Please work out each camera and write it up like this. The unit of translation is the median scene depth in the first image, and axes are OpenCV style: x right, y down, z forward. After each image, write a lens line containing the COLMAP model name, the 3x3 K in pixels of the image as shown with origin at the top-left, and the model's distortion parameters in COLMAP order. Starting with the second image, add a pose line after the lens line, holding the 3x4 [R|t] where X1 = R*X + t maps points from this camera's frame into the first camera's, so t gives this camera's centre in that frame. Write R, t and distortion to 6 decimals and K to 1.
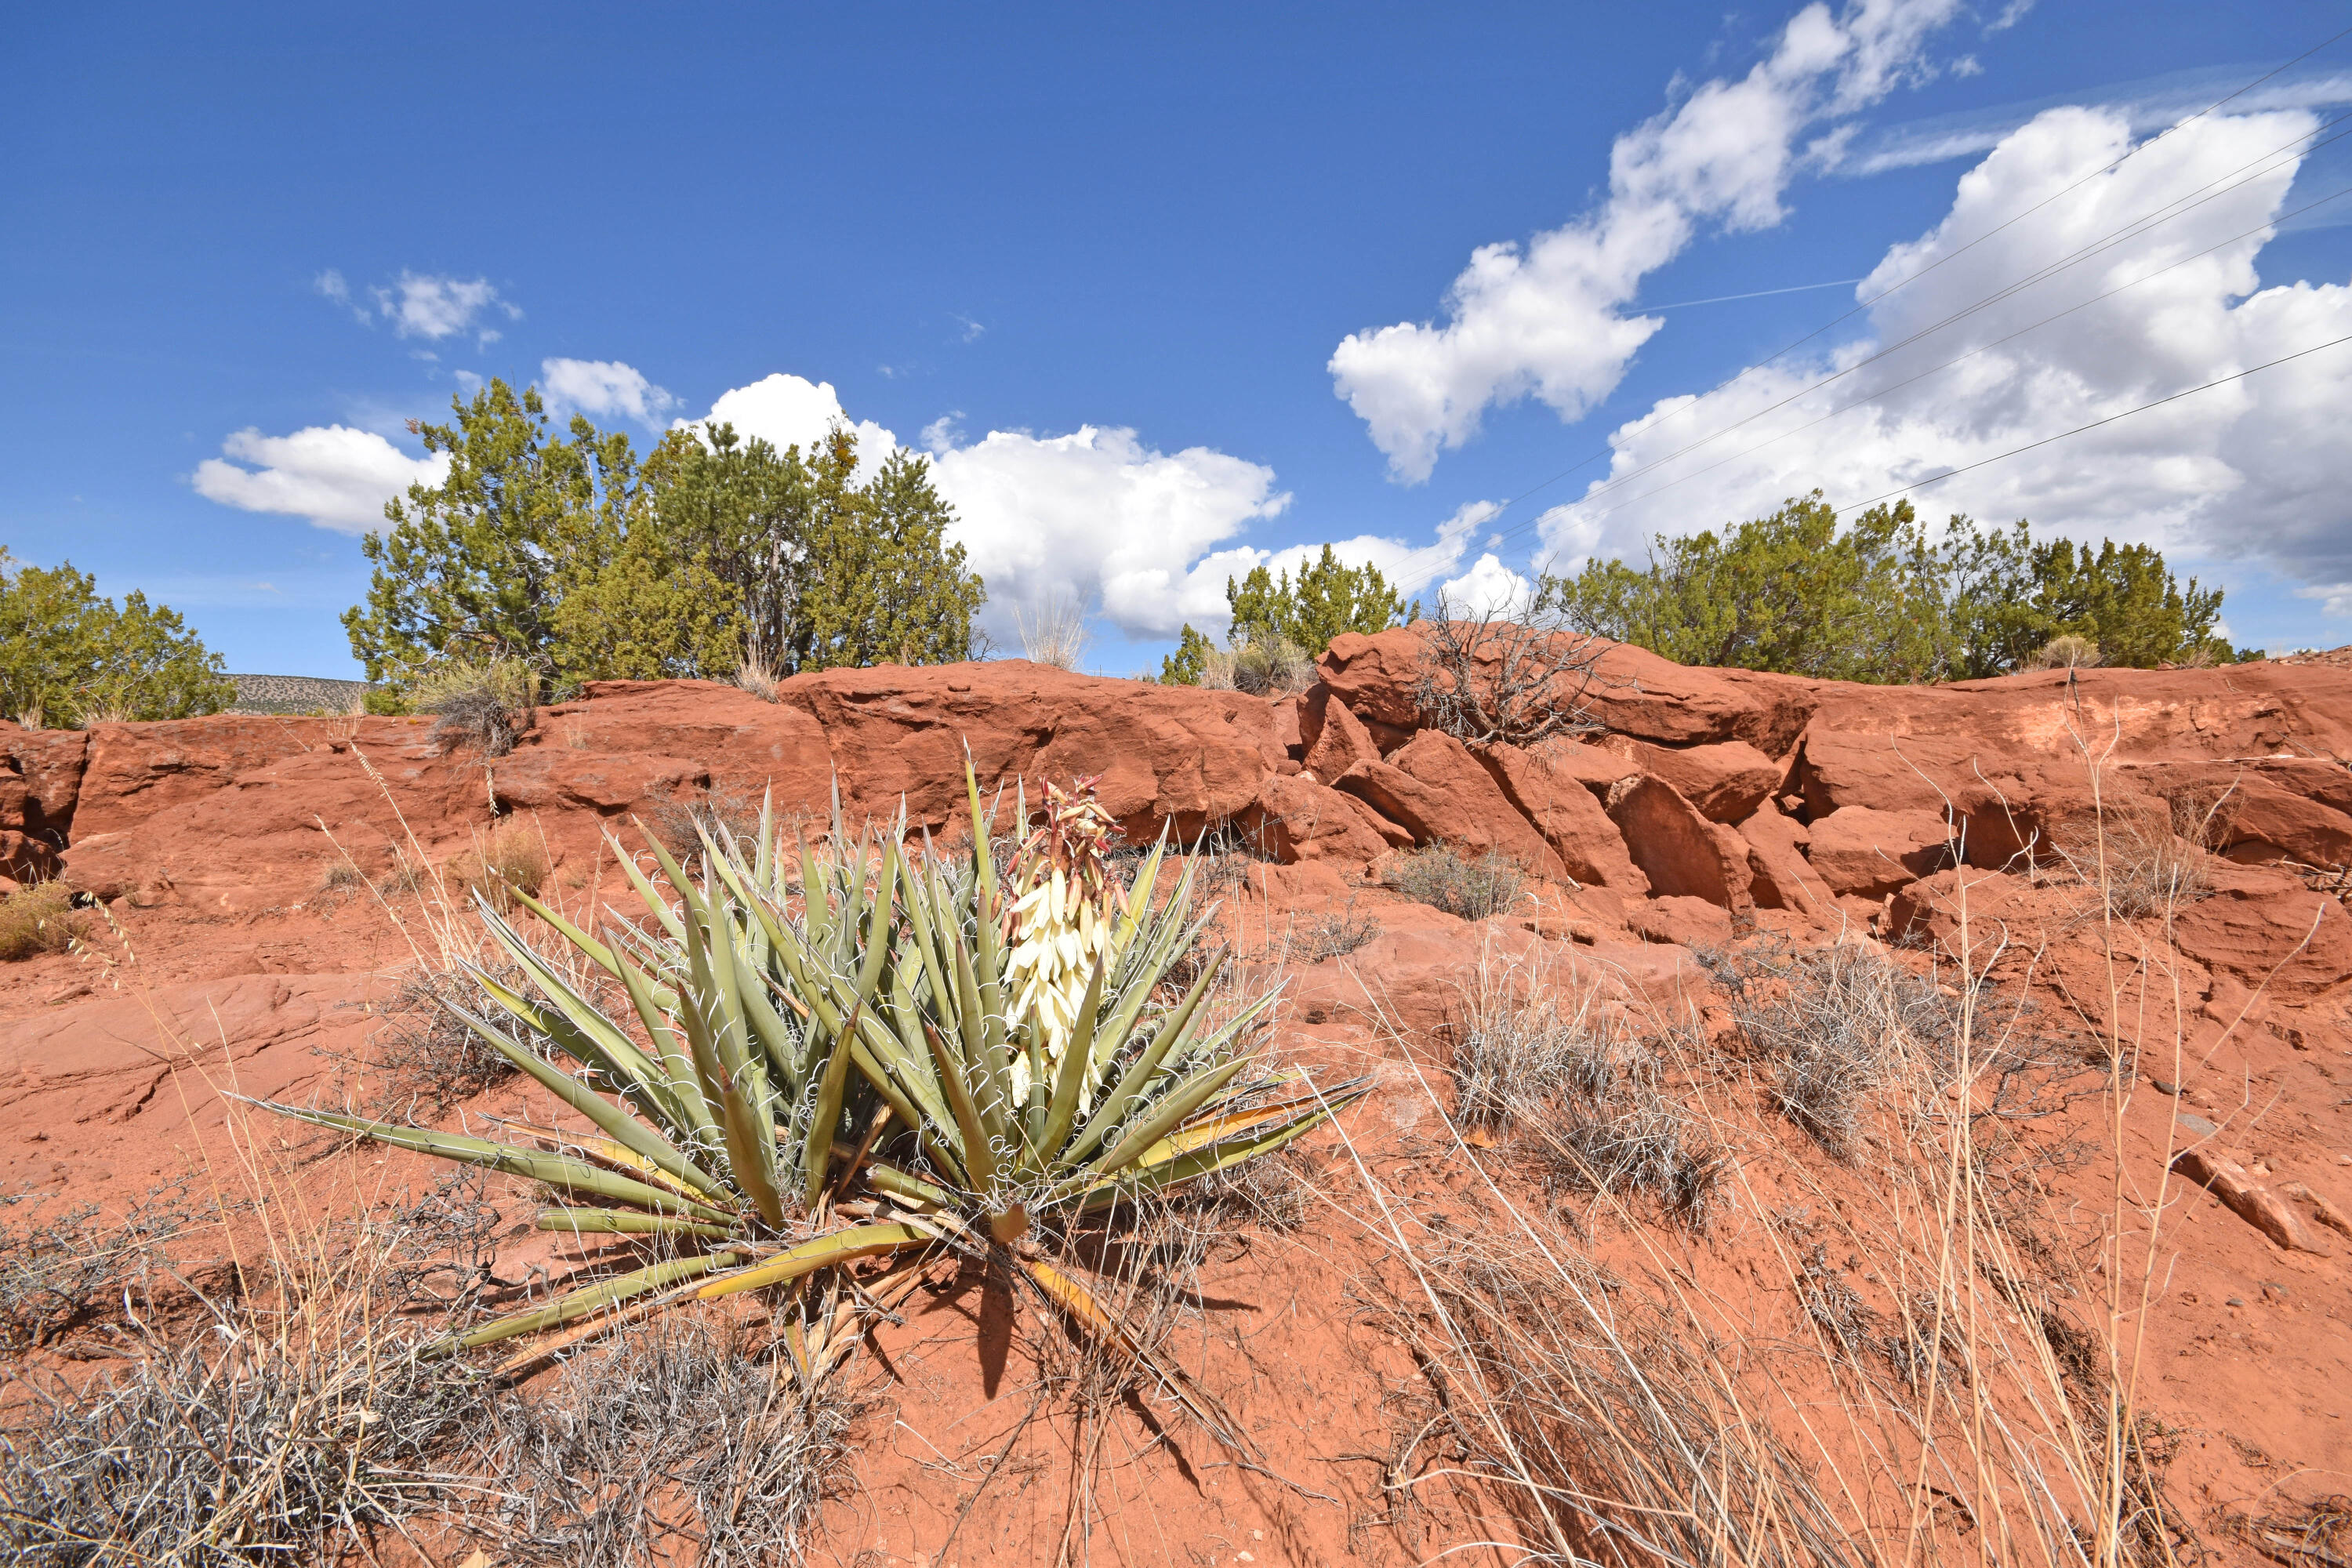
lens RADIAL K [[1031.2, 0, 1169.3], [0, 1031.2, 837.1], [0, 0, 1]] dist [0.004777, -0.006158]
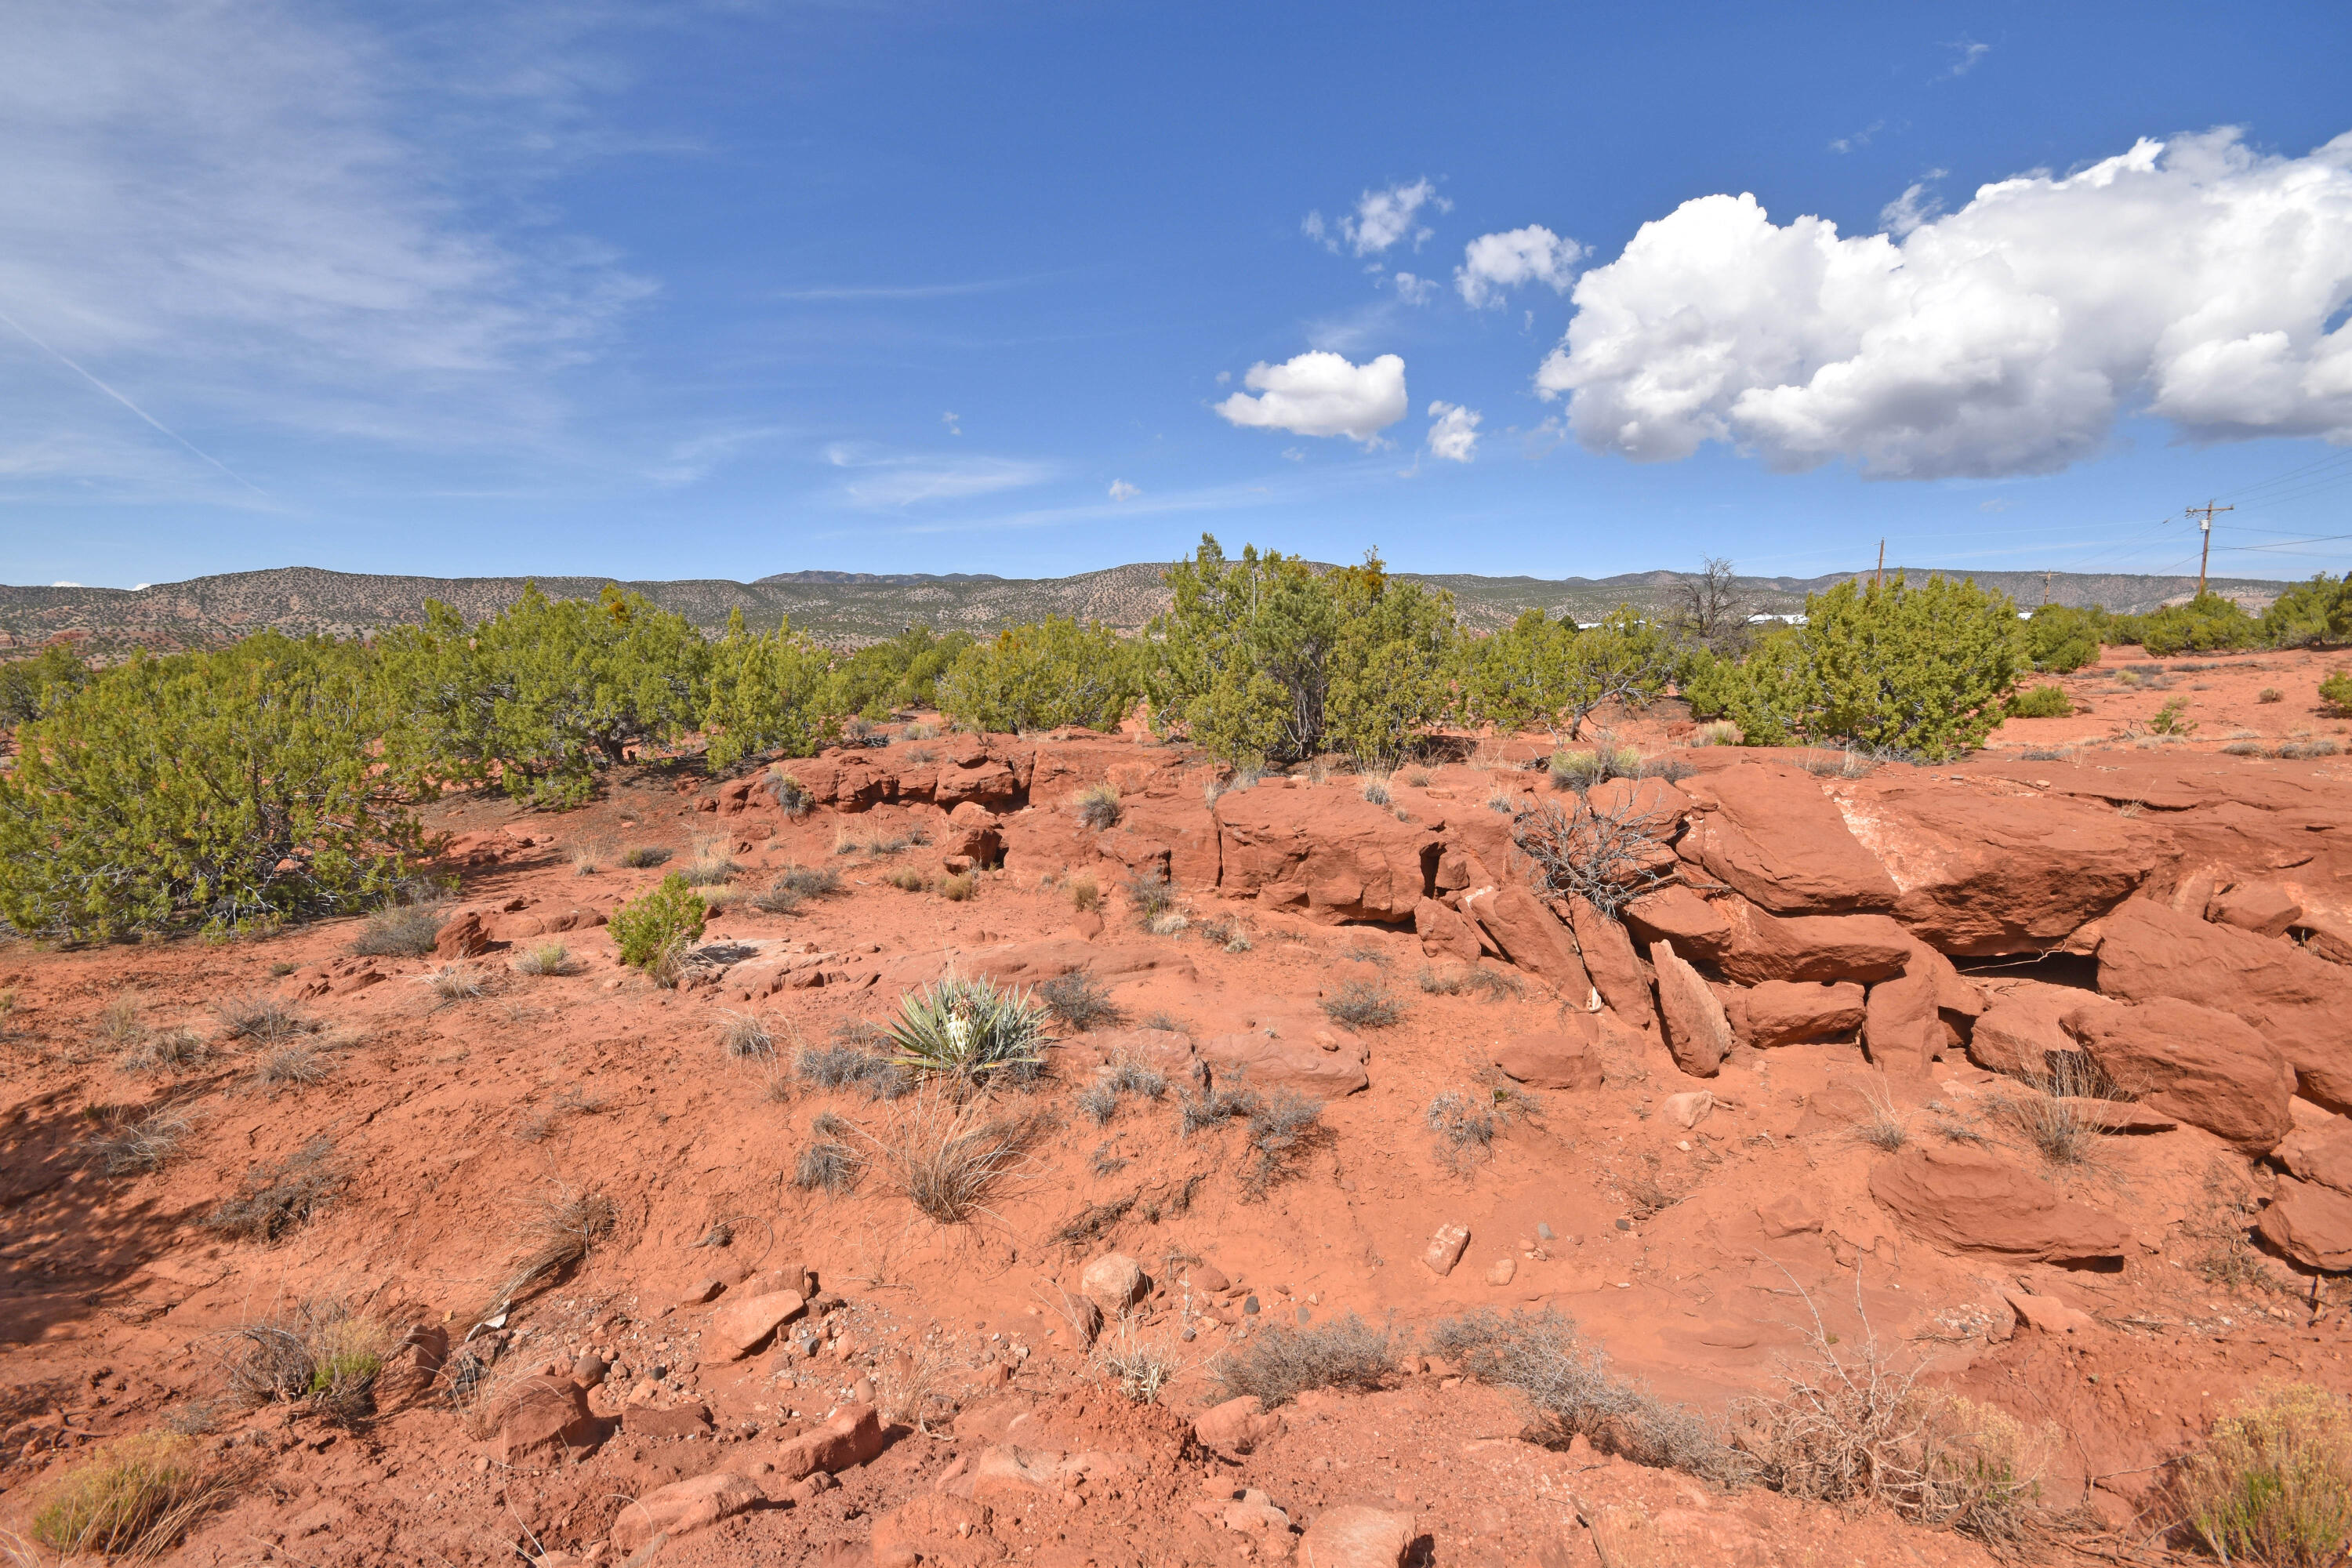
lens RADIAL K [[1031.2, 0, 1164.4], [0, 1031.2, 807.2], [0, 0, 1]] dist [0.004777, -0.006158]
pose [[0.695799, 0.116132, -0.708786, 0.107512], [-0.041594, 0.991701, 0.121654, -0.042827], [0.717032, -0.055165, 0.694854, -0.047320]]
